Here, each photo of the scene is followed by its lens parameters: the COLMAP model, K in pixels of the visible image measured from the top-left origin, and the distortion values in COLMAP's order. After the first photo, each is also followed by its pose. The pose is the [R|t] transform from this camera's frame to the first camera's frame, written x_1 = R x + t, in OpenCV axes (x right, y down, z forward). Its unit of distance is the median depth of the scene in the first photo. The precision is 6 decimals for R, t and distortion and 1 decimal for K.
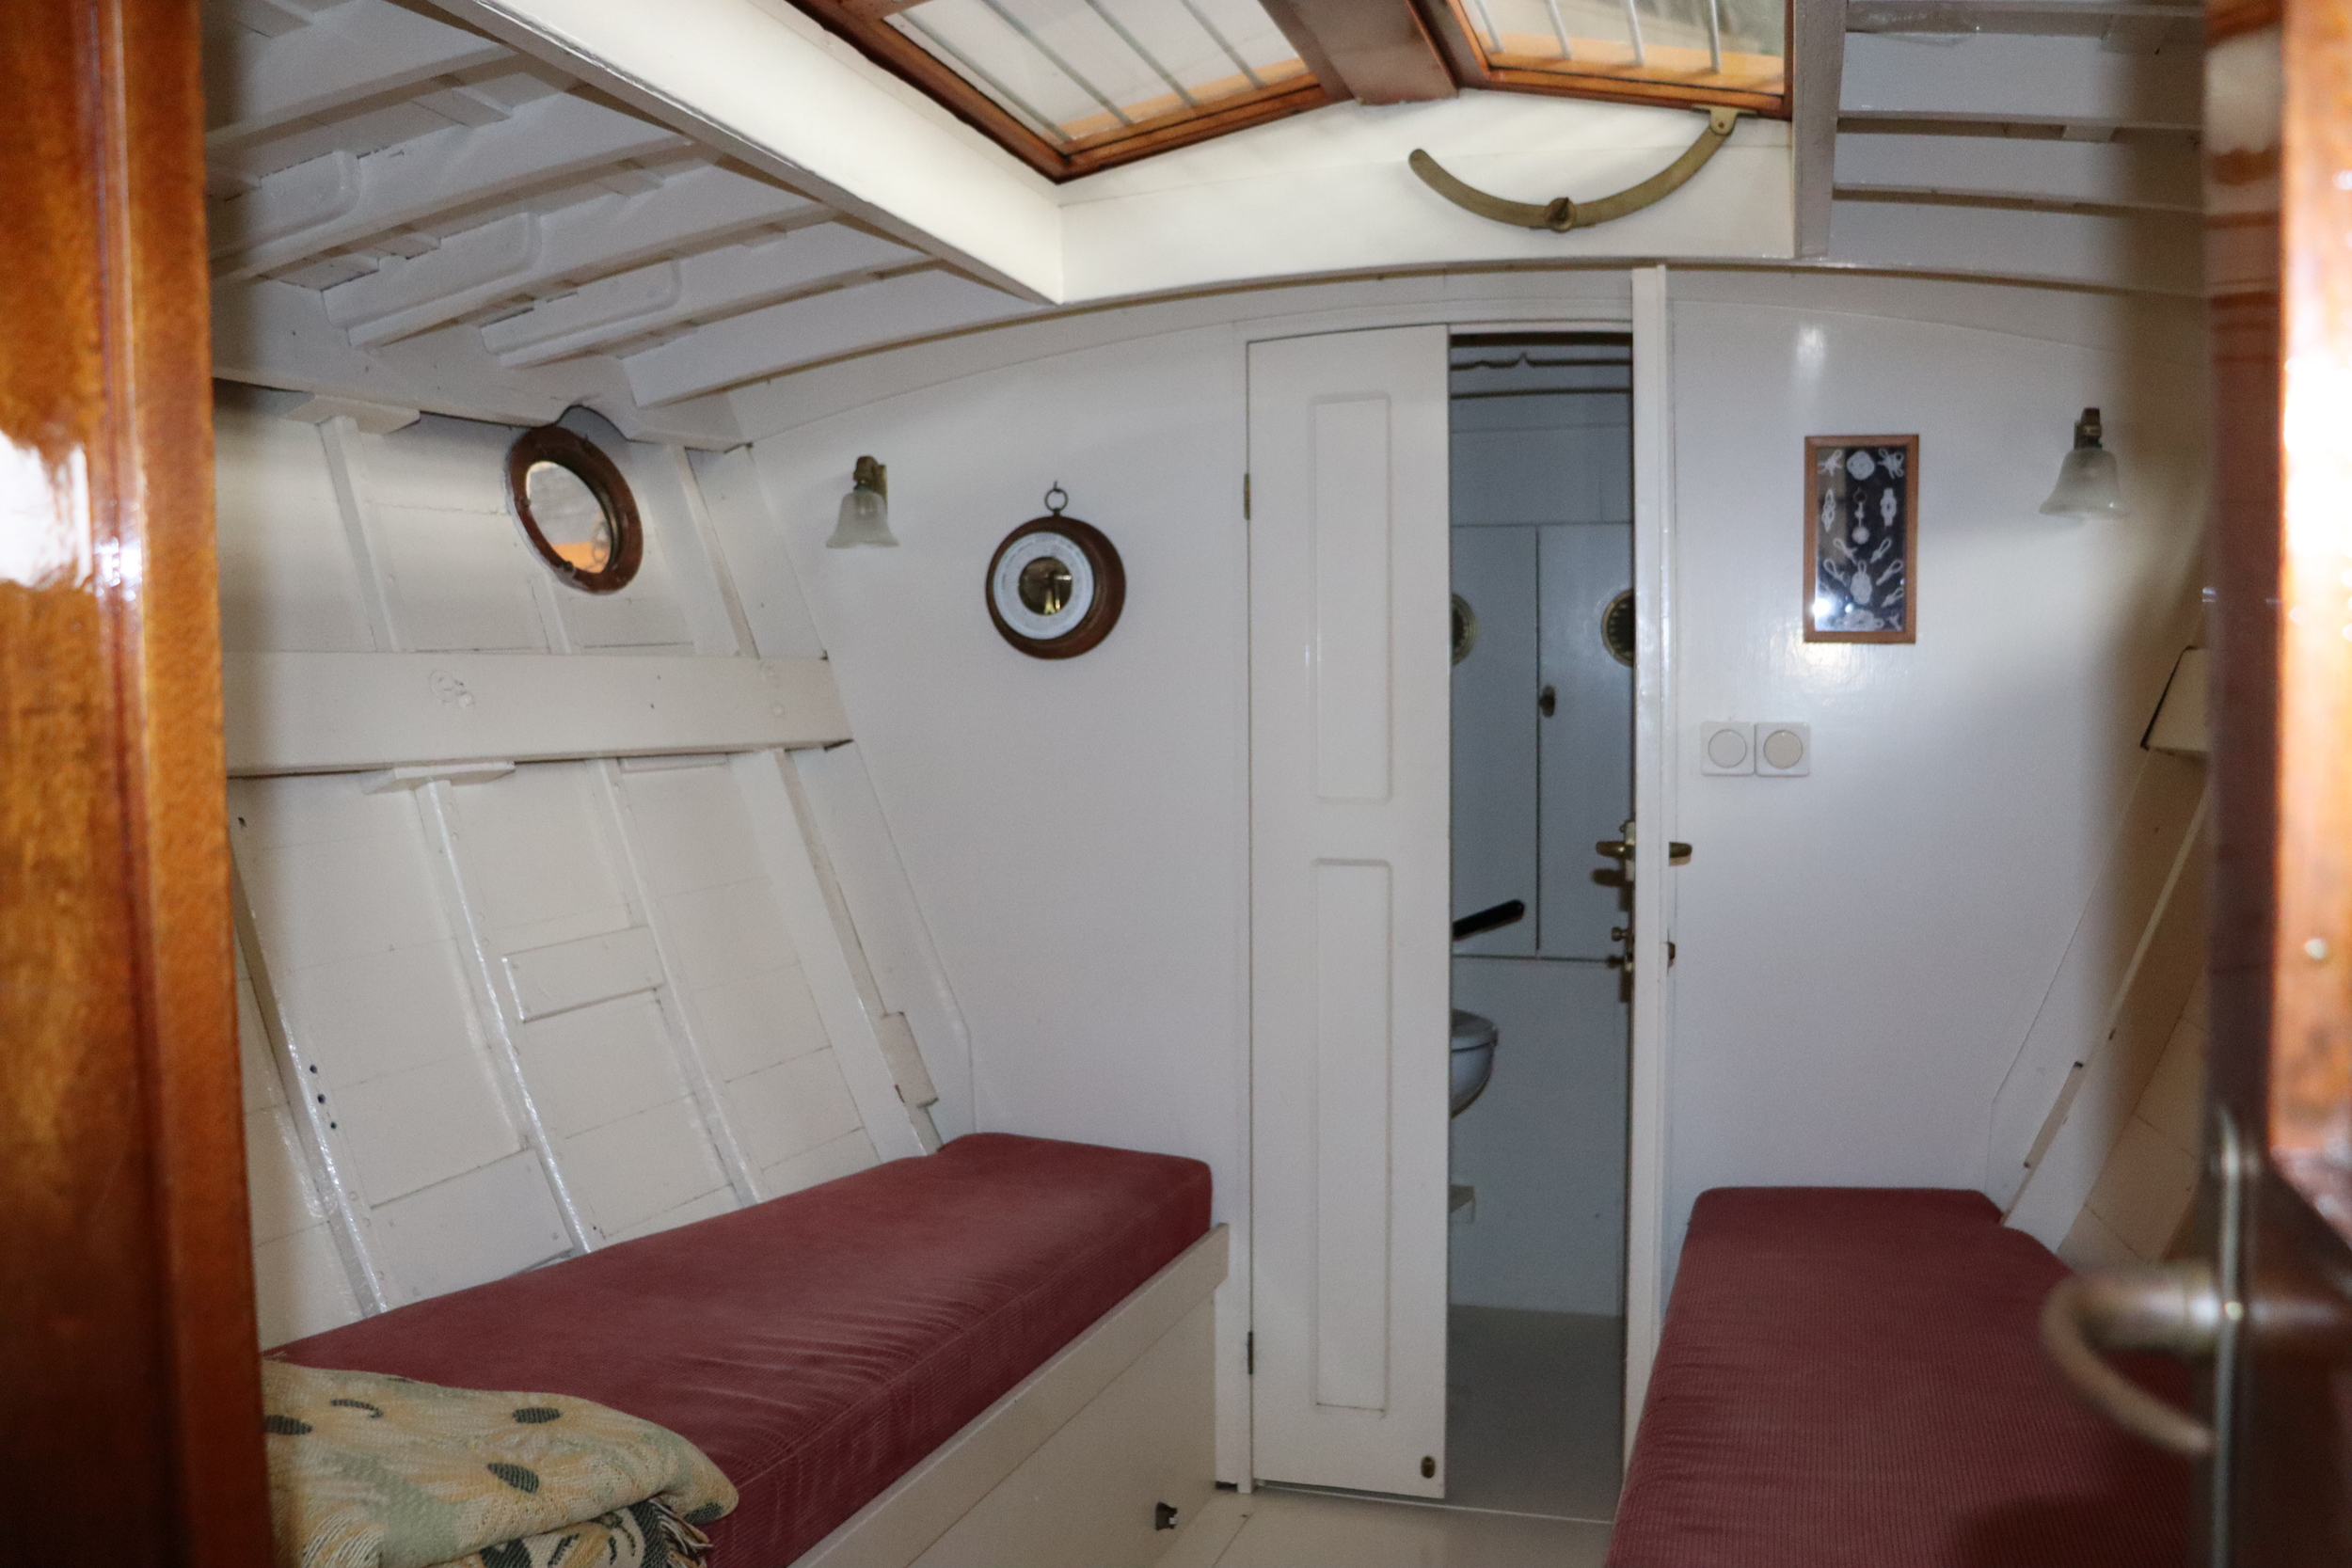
lens RADIAL K [[1880.3, 0, 1187.3], [0, 1880.3, 797.7], [0, 0, 1]] dist [-0.164672, 0.103215]
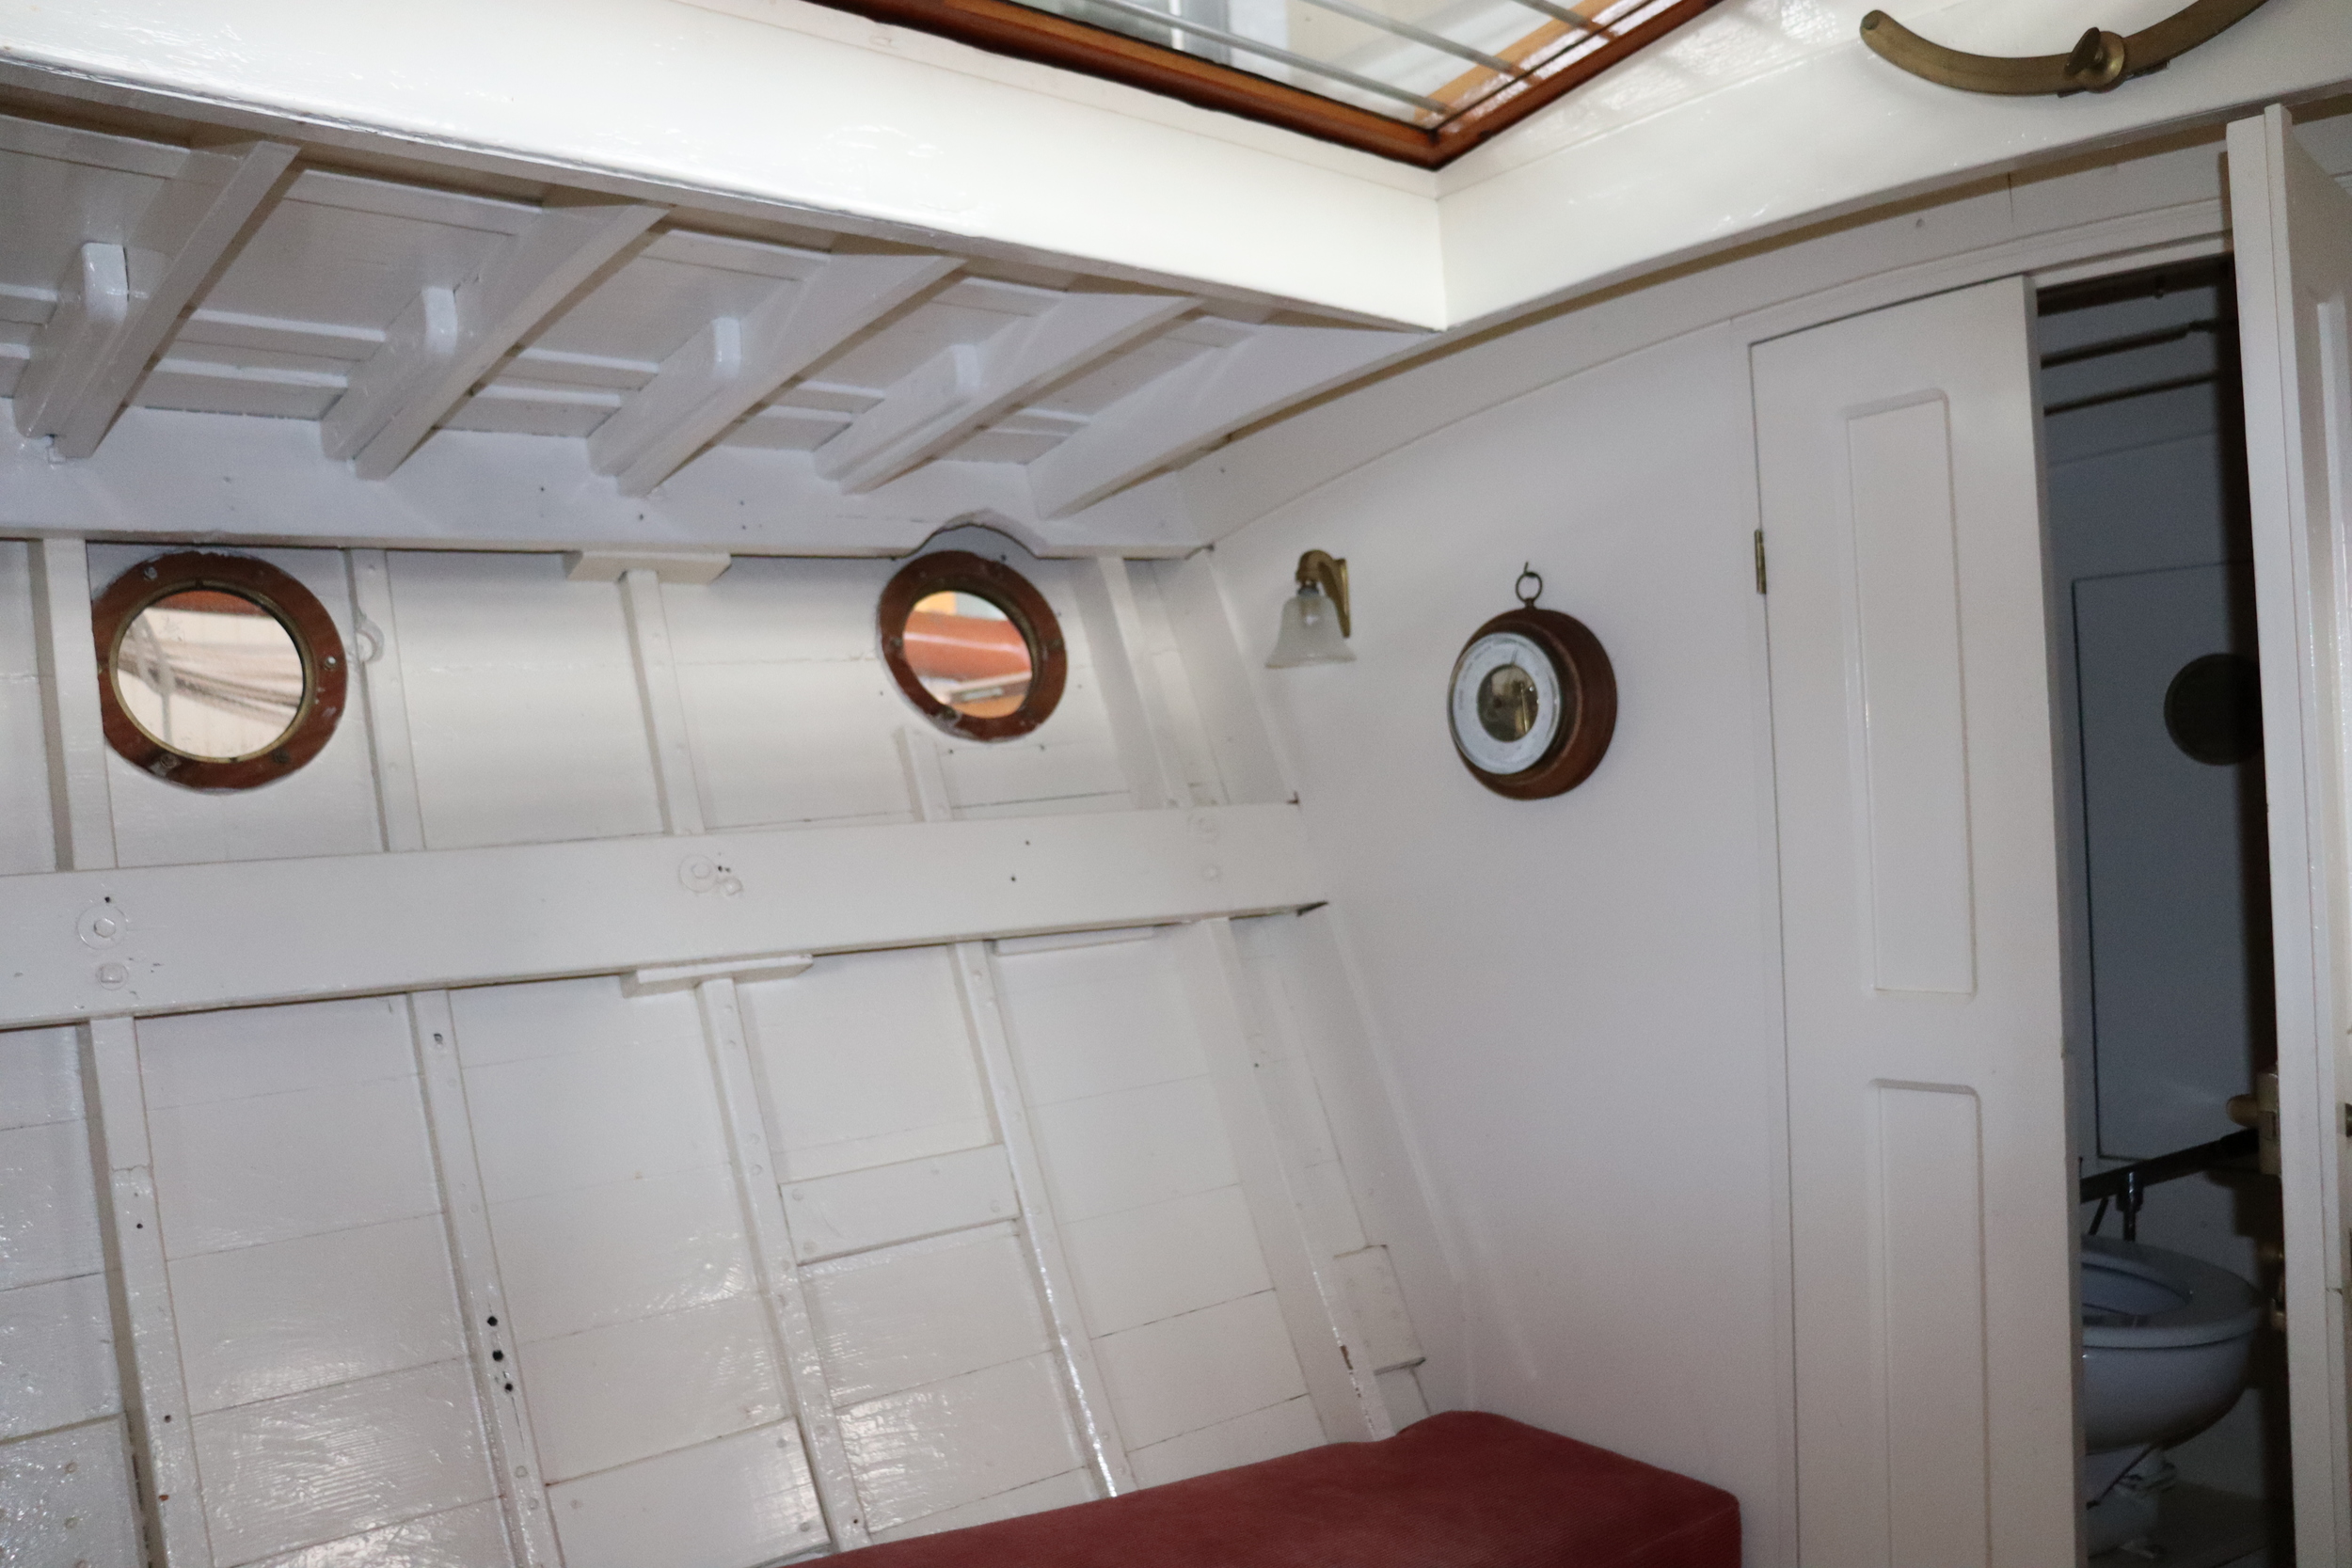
lens RADIAL K [[1930.8, 0, 1174.7], [0, 1930.8, 815.0], [0, 0, 1]] dist [-0.171574, 0.149096]
pose [[0.861784, -0.030697, -0.506346, 0.217495], [0.014366, 0.999244, -0.036129, -0.046518], [0.507073, 0.023861, 0.861573, 0.296279]]
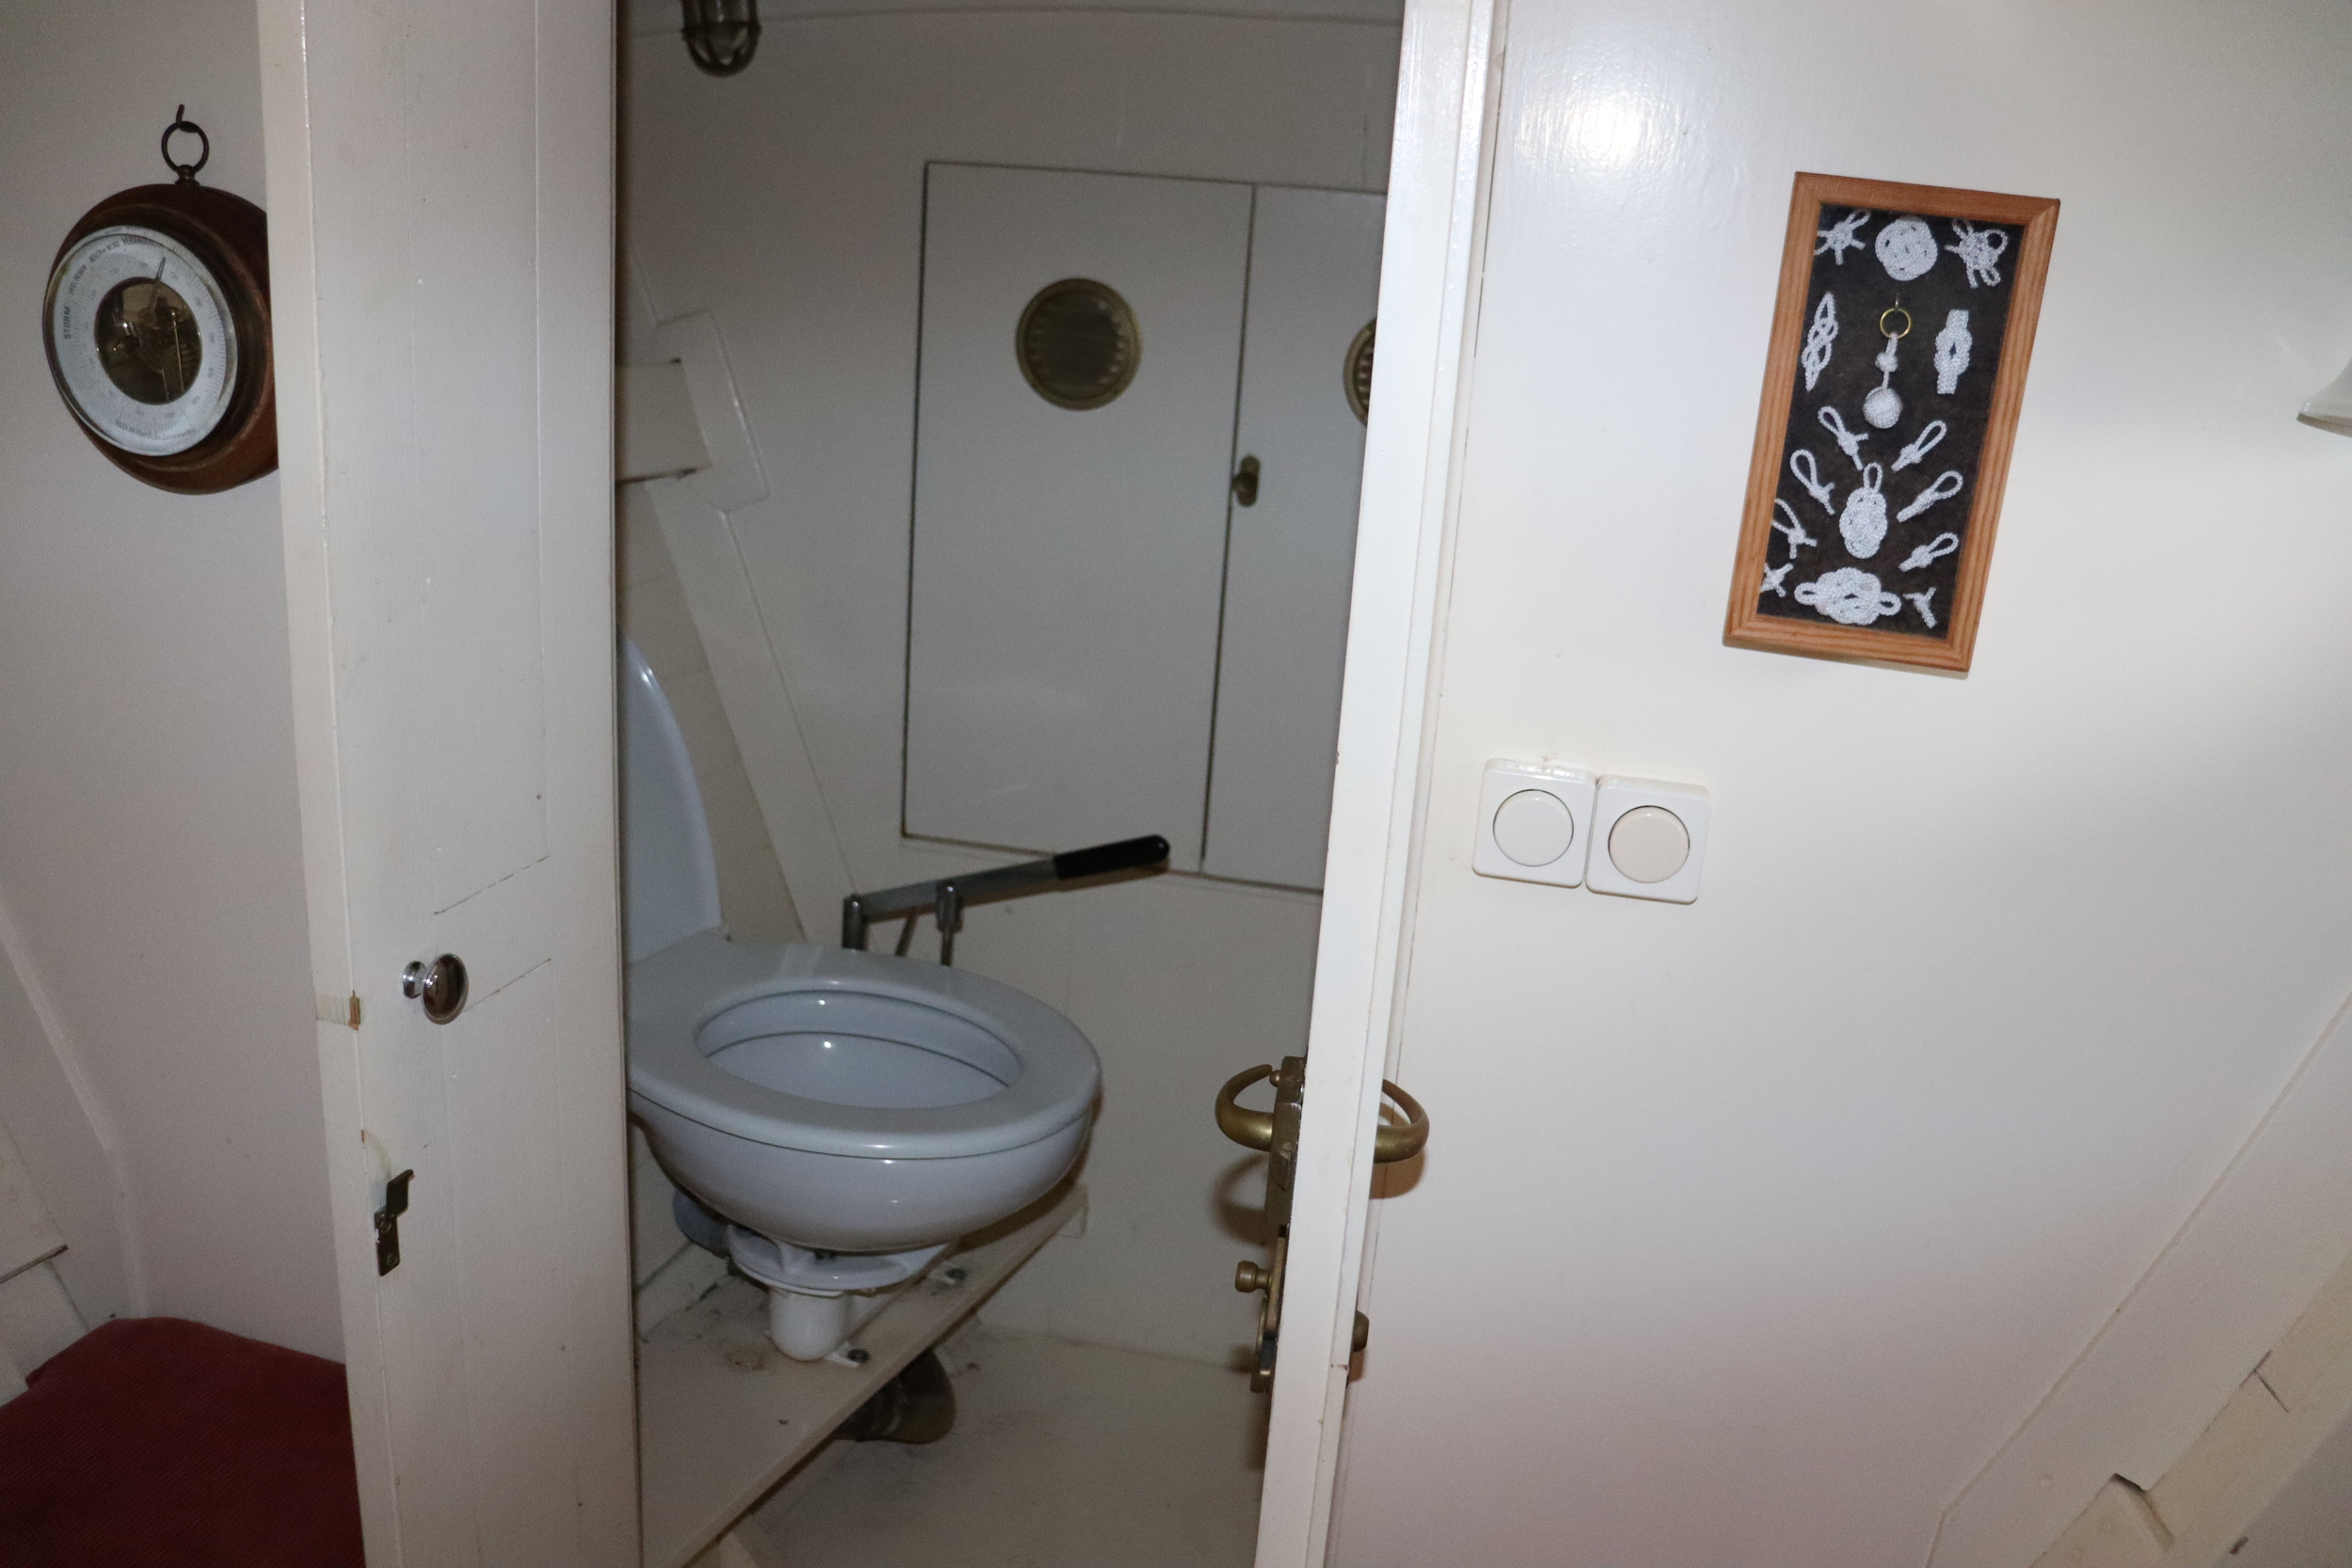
lens RADIAL K [[1930.8, 0, 1174.7], [0, 1930.8, 815.0], [0, 0, 1]] dist [-0.171574, 0.149096]
pose [[0.991076, 0.043123, 0.126126, 0.139313], [-0.073313, 0.966595, 0.245599, -0.144261], [-0.111322, -0.252654, 0.961131, 0.543239]]
